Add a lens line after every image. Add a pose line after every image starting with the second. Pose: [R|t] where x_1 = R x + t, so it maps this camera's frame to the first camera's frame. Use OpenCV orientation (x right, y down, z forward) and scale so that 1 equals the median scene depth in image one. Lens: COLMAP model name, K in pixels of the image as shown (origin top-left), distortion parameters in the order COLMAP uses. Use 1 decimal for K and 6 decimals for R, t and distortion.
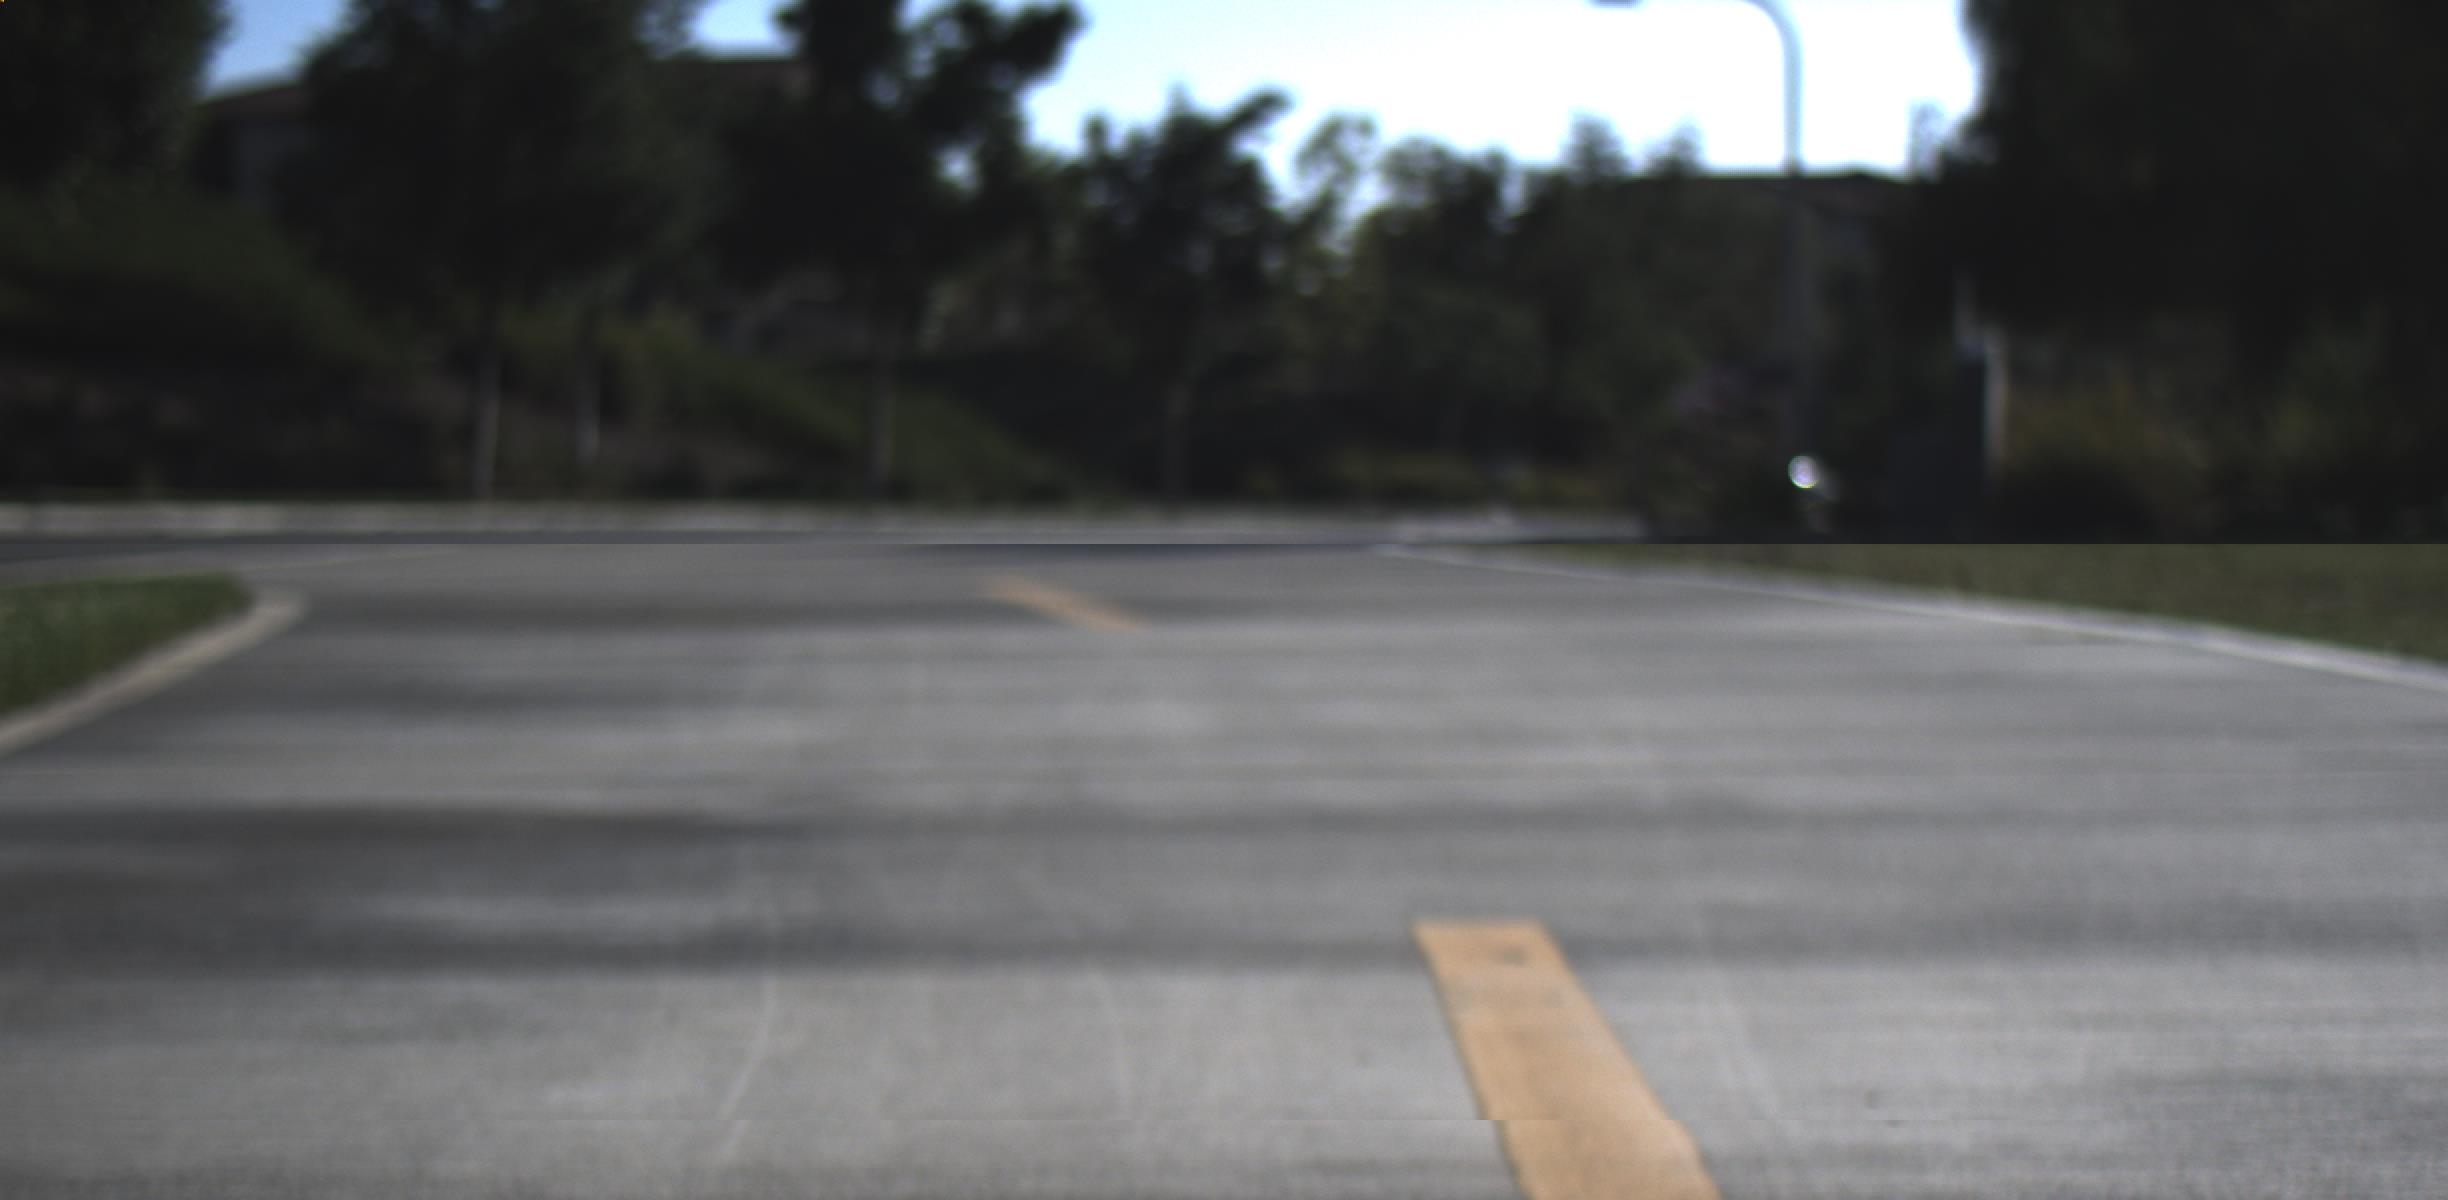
lens RADIAL K [[11513.7, 0, 1301.3], [0, 11513.7, 600.2], [0, 0, 1]] dist [-2.262168, 160.751629]
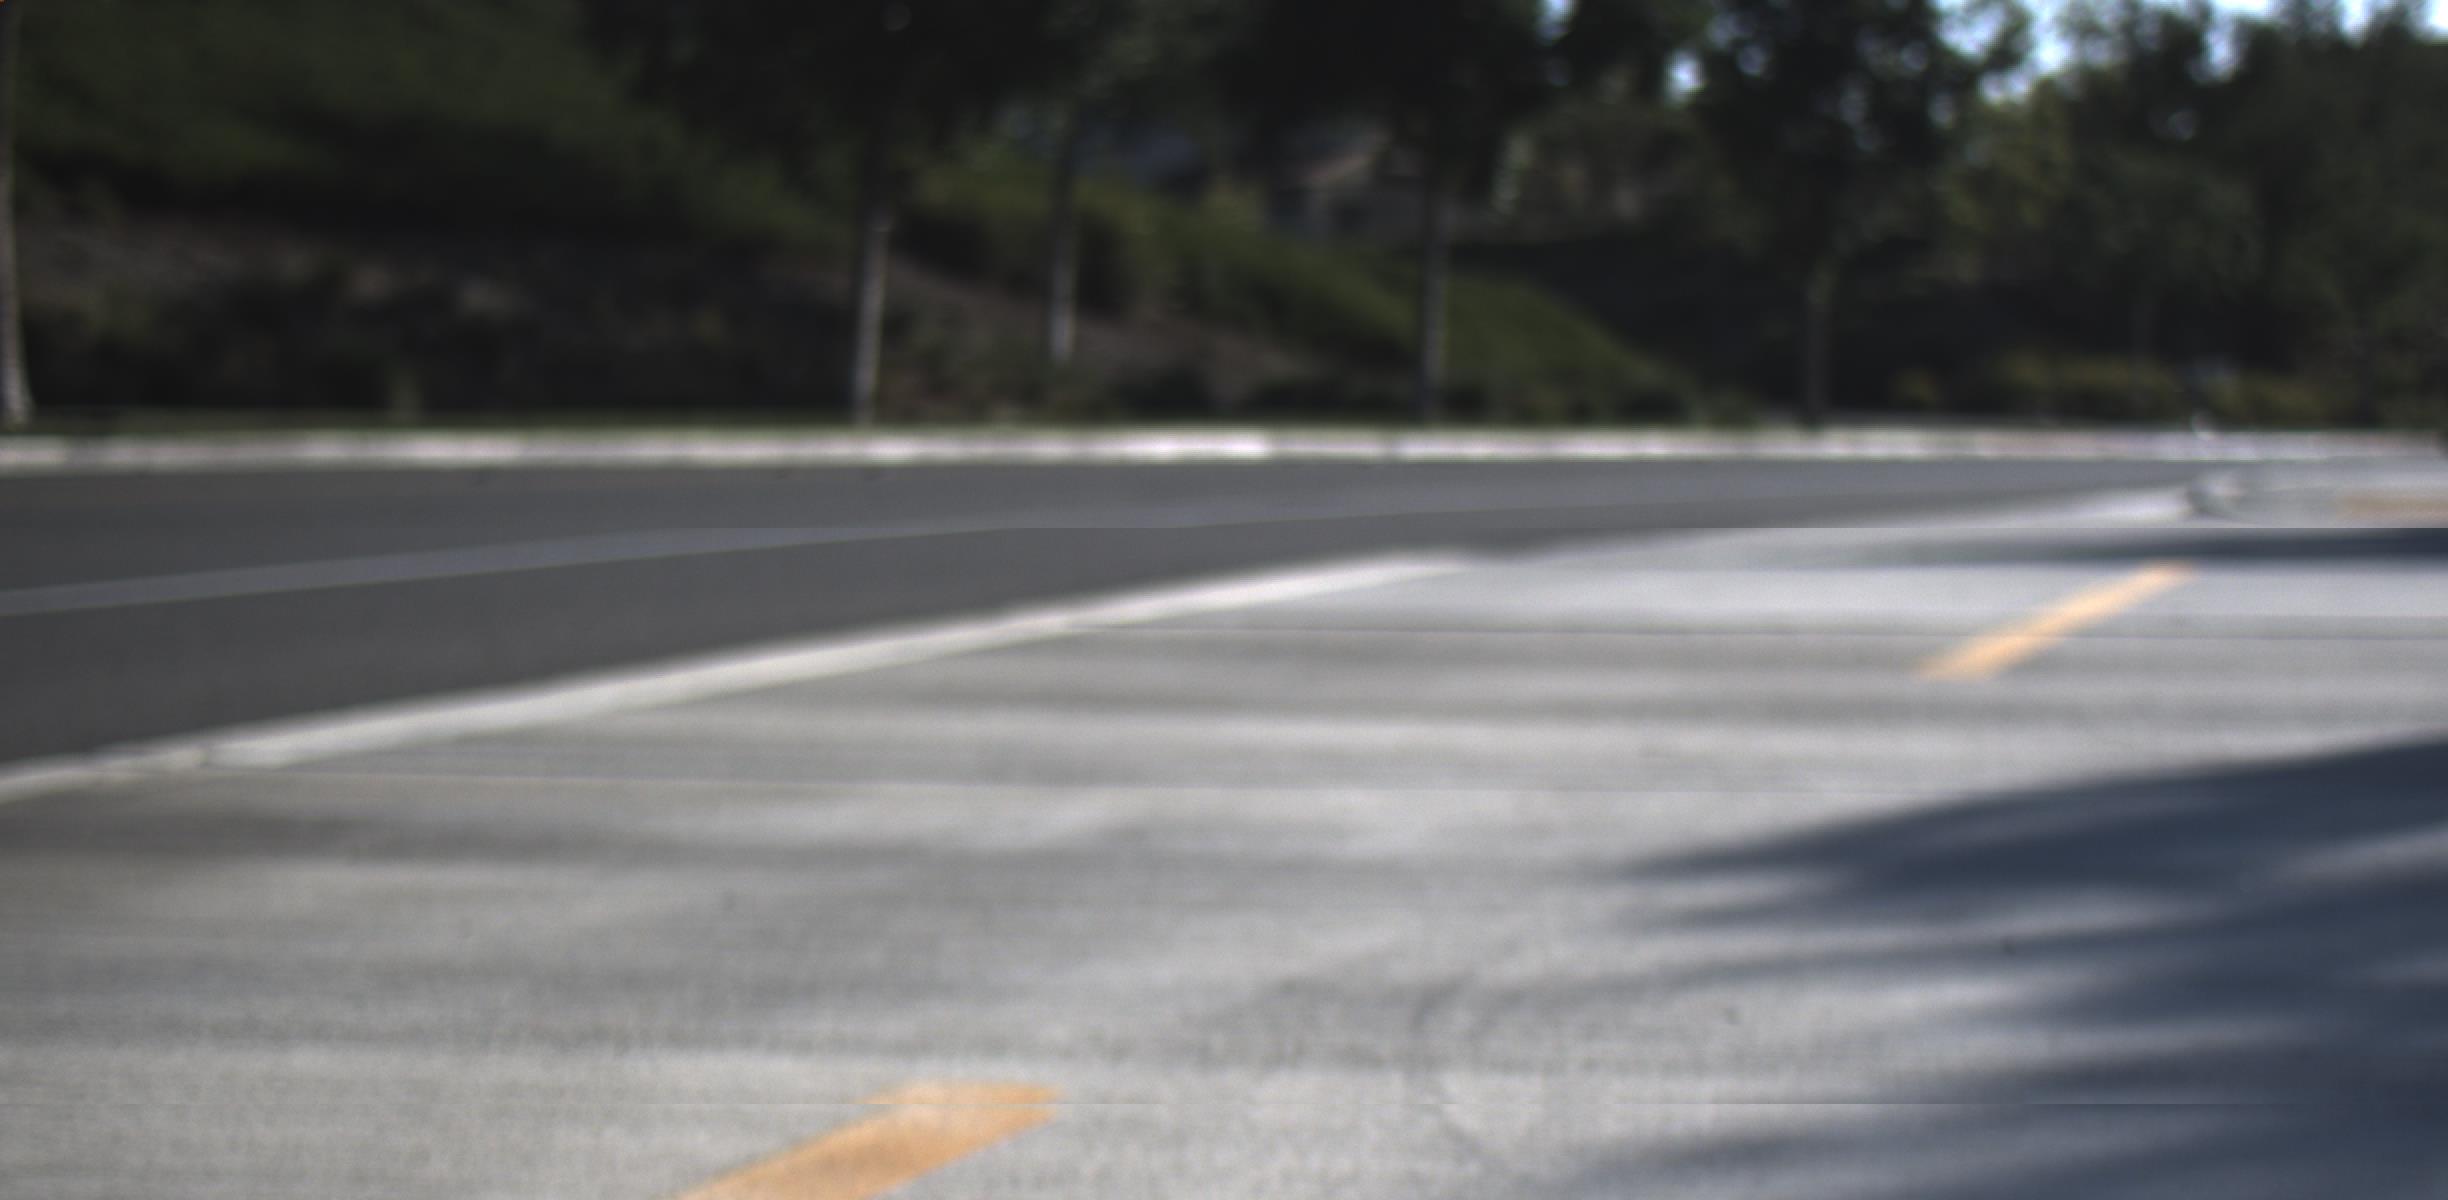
lens RADIAL K [[6228.0, 0, 1224.0], [0, 6228.0, 600.0], [0, 0, 1]] dist [0.091228, 1.370449]
pose [[0.995282, 0.006838, -0.096783, -0.009965], [-0.004130, 0.999595, 0.028153, -0.007732], [0.096936, -0.027621, 0.994907, 0.559467]]
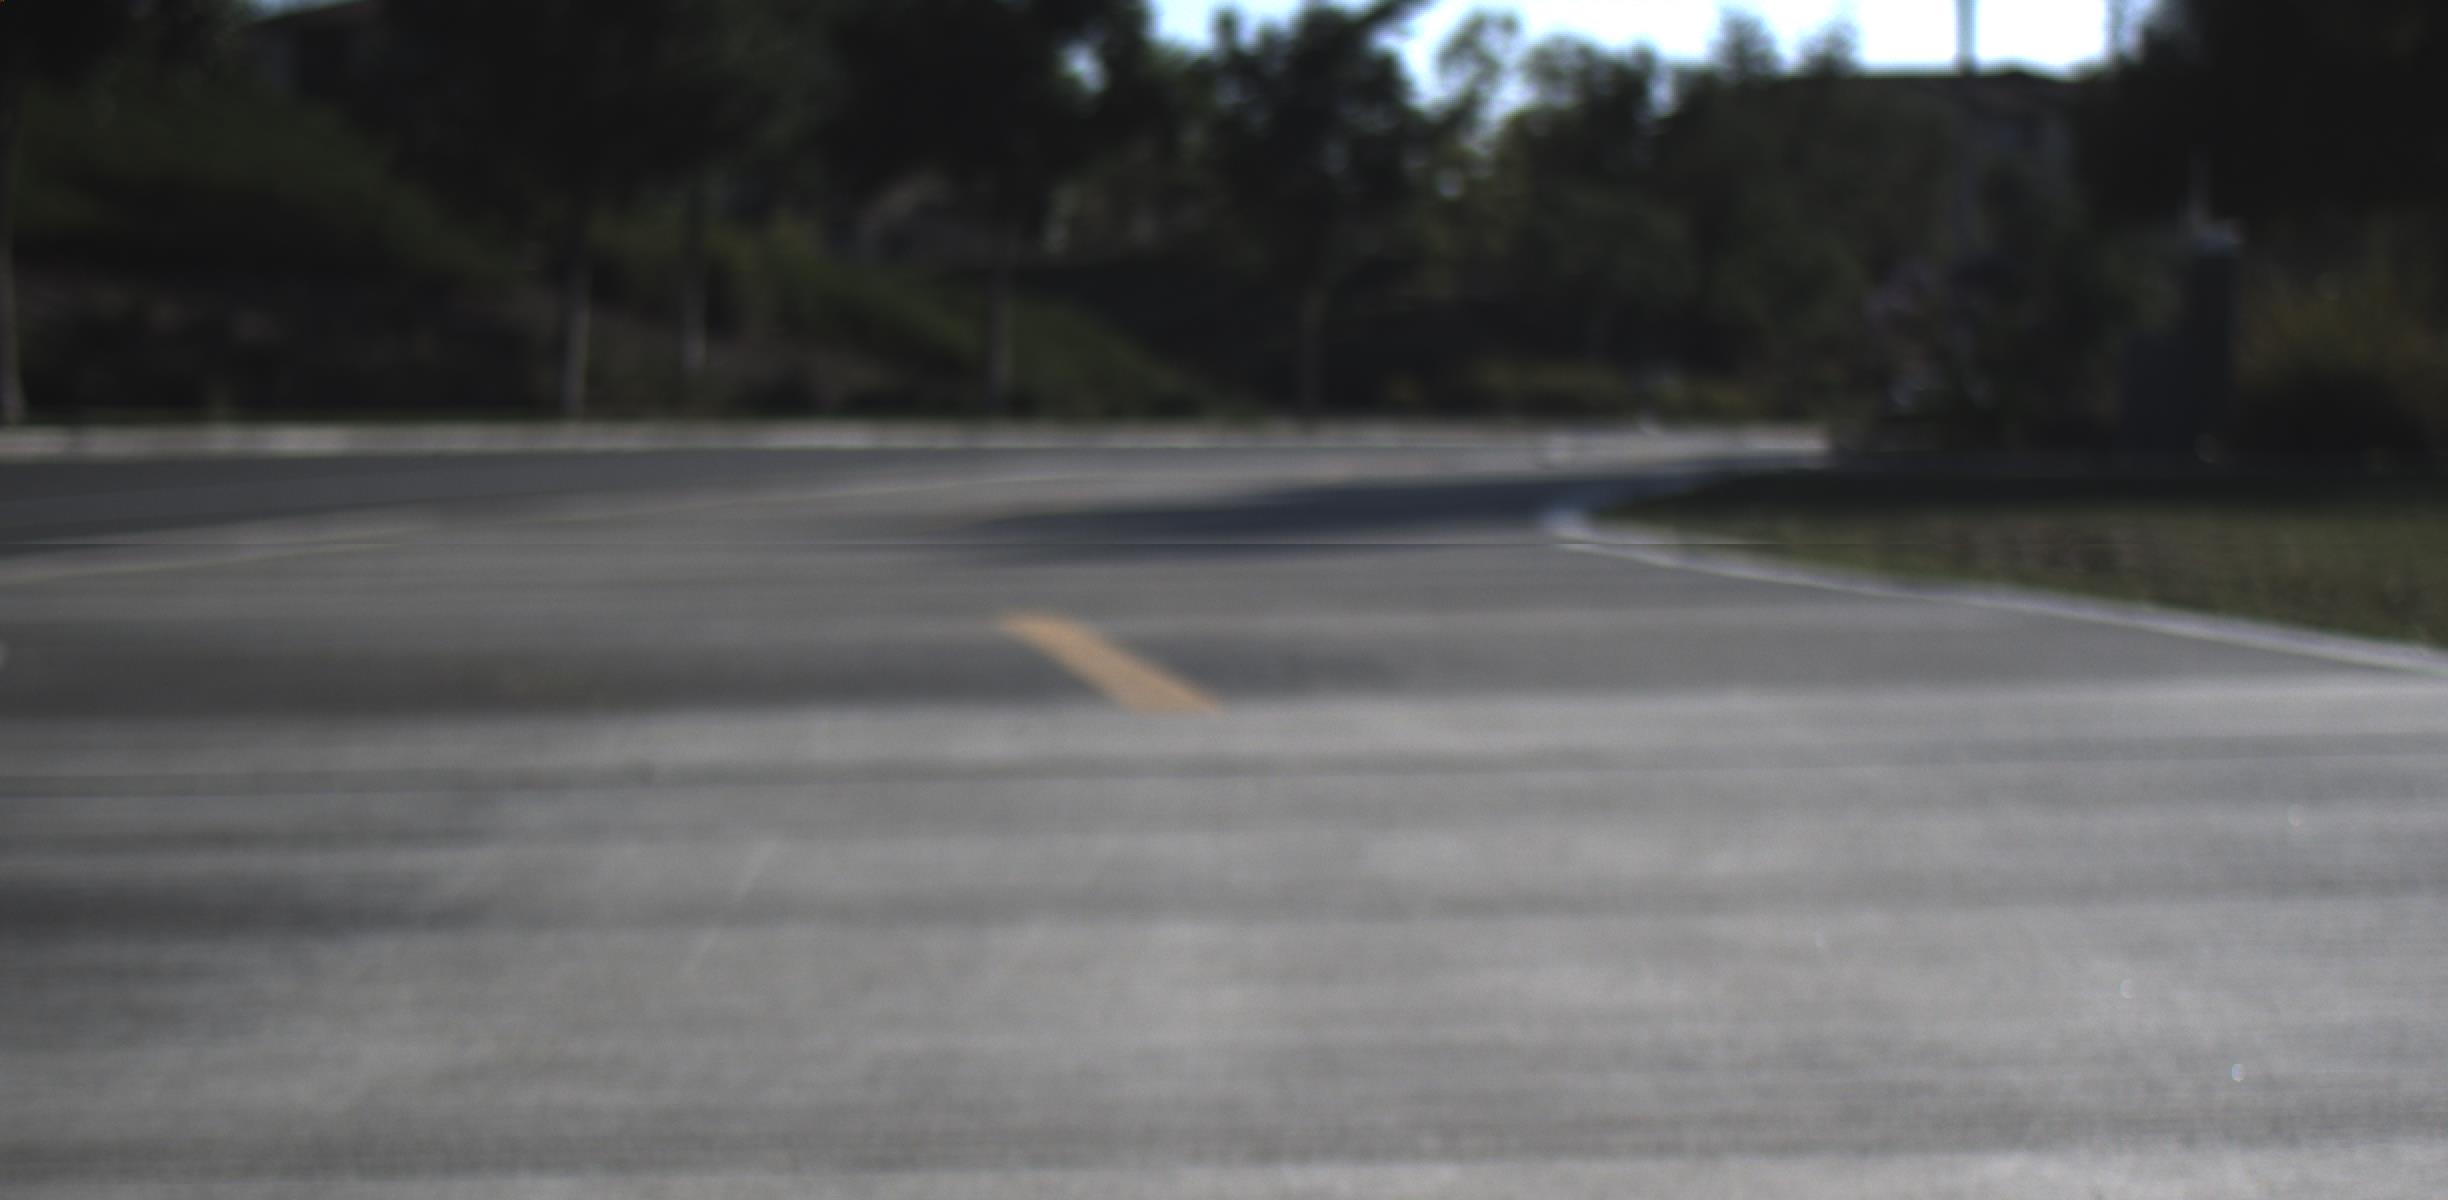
lens RADIAL K [[9705.2, 0, 808.2], [0, 9705.2, 599.9], [0, 0, 1]] dist [0.789793, 0.114852]
pose [[0.997934, -0.003394, -0.064165, -0.000764], [0.004167, 0.999920, 0.011925, -0.002866], [0.064120, -0.012168, 0.997868, 0.183053]]
